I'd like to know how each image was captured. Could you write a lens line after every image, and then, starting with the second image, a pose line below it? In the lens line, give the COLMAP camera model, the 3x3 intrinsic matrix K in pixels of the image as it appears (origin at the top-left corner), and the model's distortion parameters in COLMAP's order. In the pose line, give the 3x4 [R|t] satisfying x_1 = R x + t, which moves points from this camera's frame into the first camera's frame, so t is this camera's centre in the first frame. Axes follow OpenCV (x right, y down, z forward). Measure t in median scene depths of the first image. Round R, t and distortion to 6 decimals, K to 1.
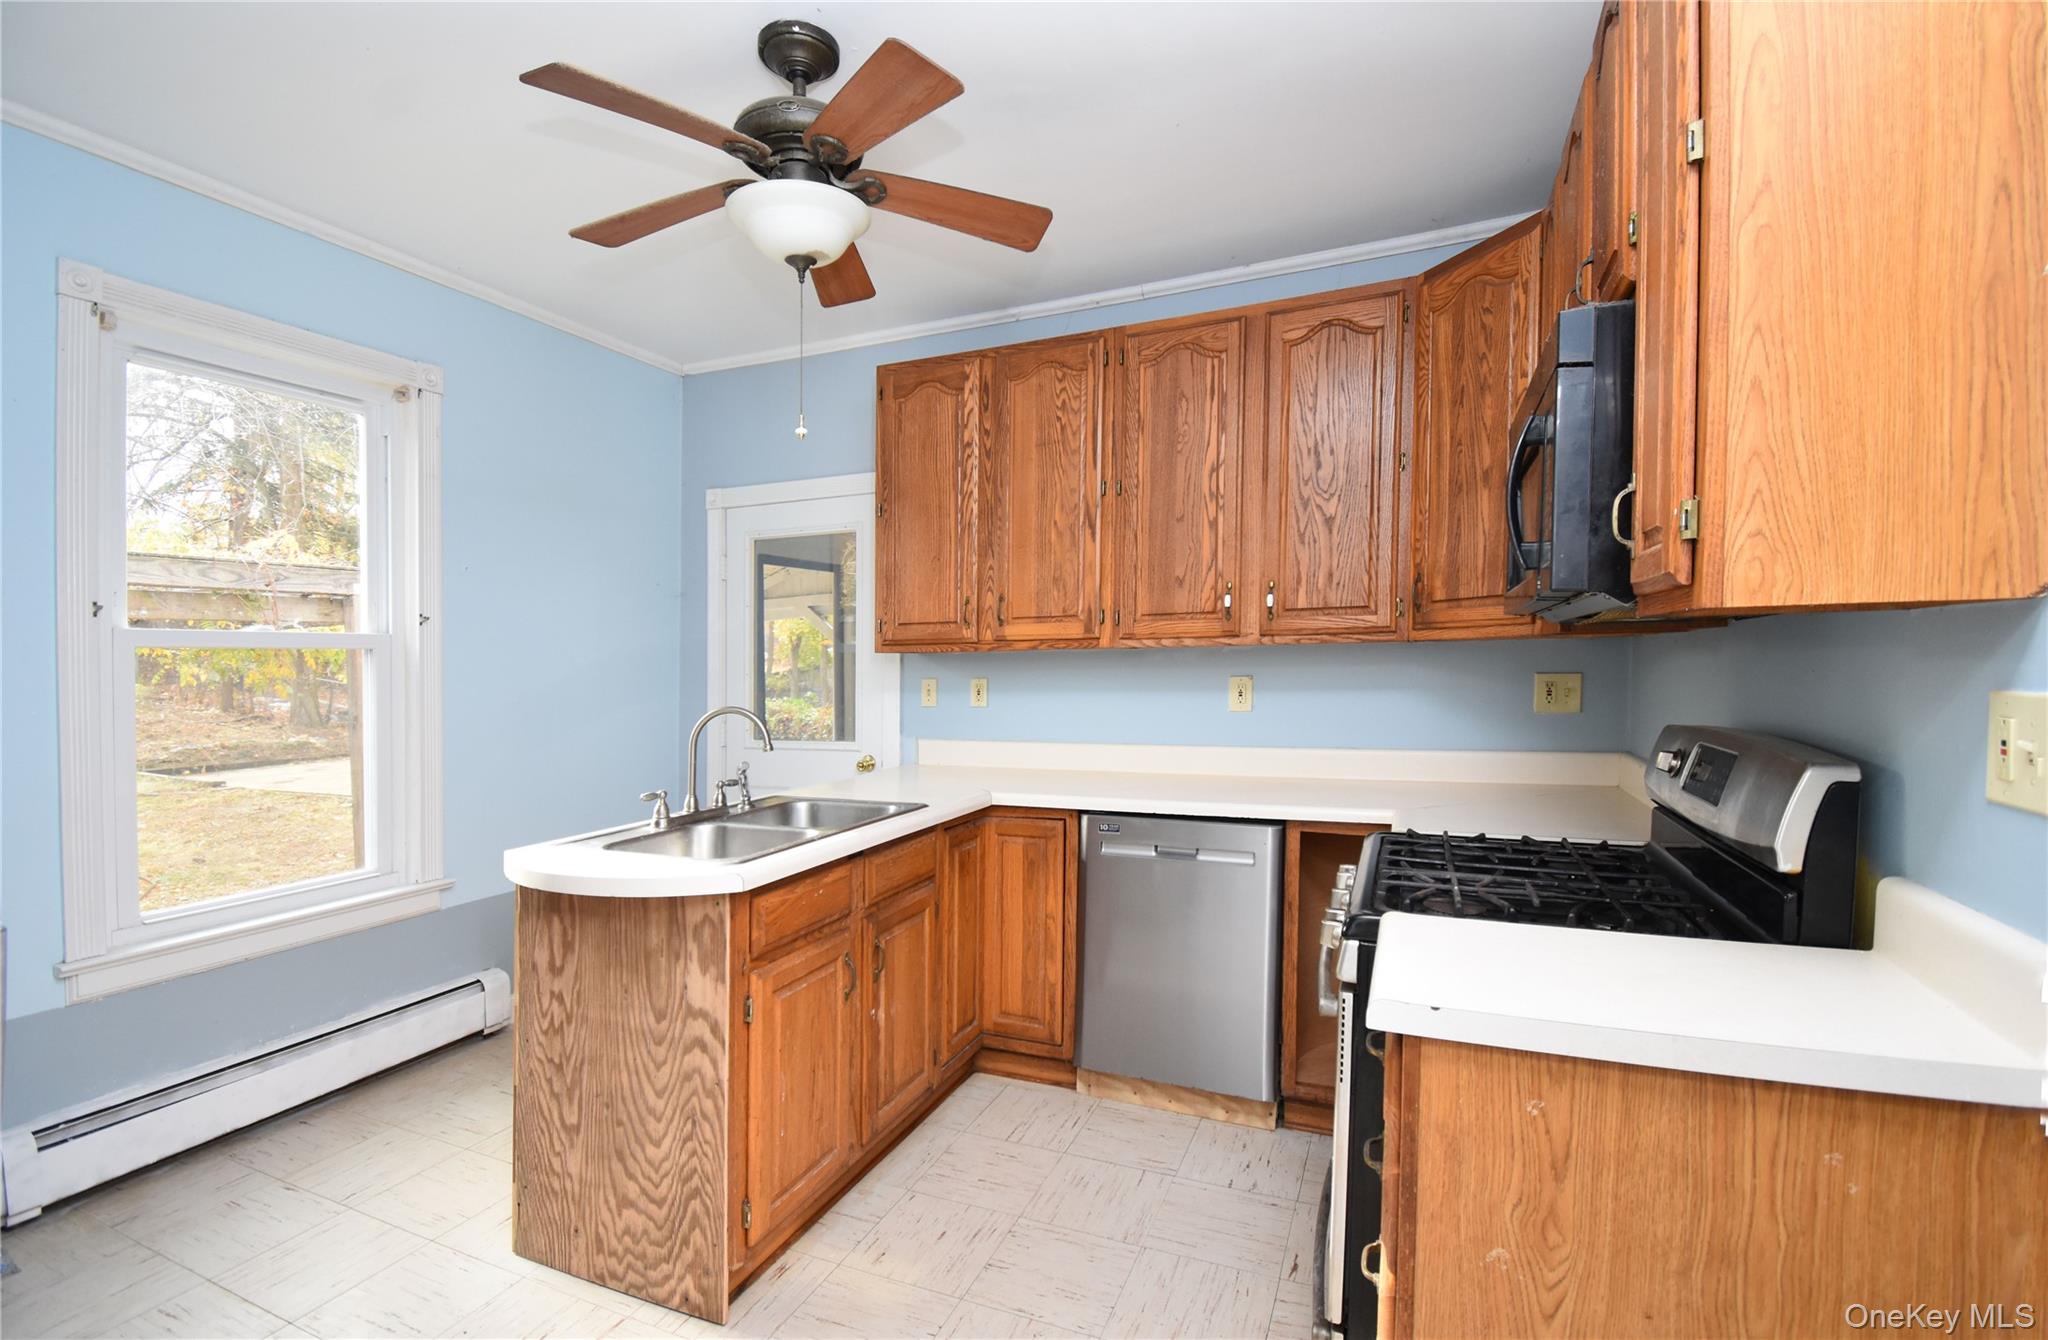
lens RADIAL K [[910.8, 0, 1023.3], [0, 910.8, 672.7], [0, 0, 1]] dist [0.011804, 0.000064]
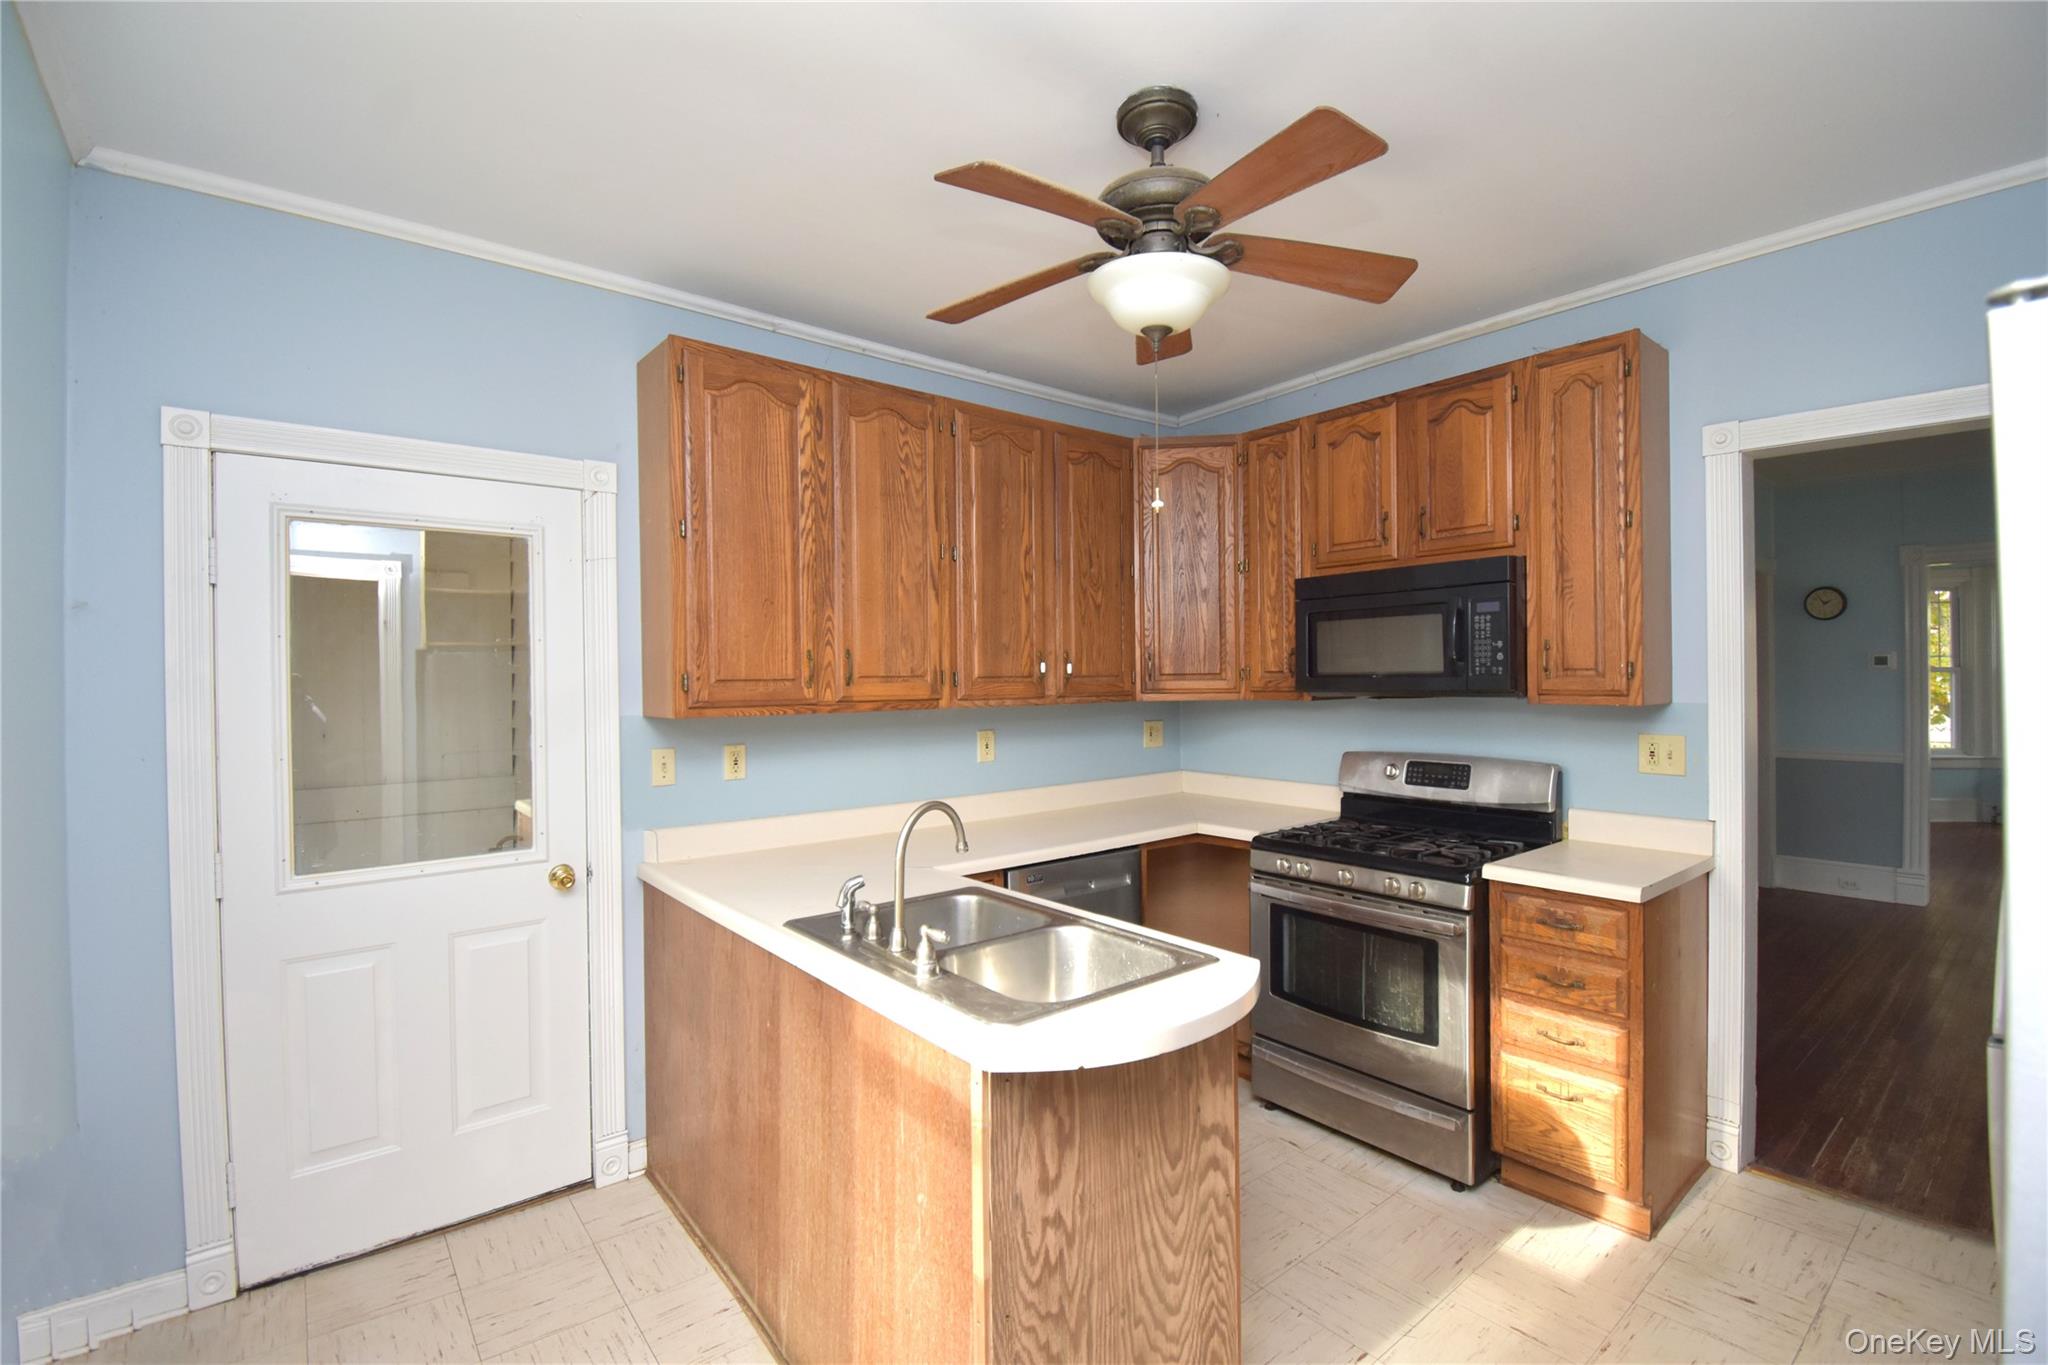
lens RADIAL K [[908.0, 0, 1022.4], [0, 908.0, 687.2], [0, 0, 1]] dist [0.001279, -0.000025]
pose [[0.467143, 0.002118, 0.884179, -0.805749], [0.015387, 0.999826, -0.010525, -0.041063], [-0.884048, 0.018521, 0.467029, 0.474333]]
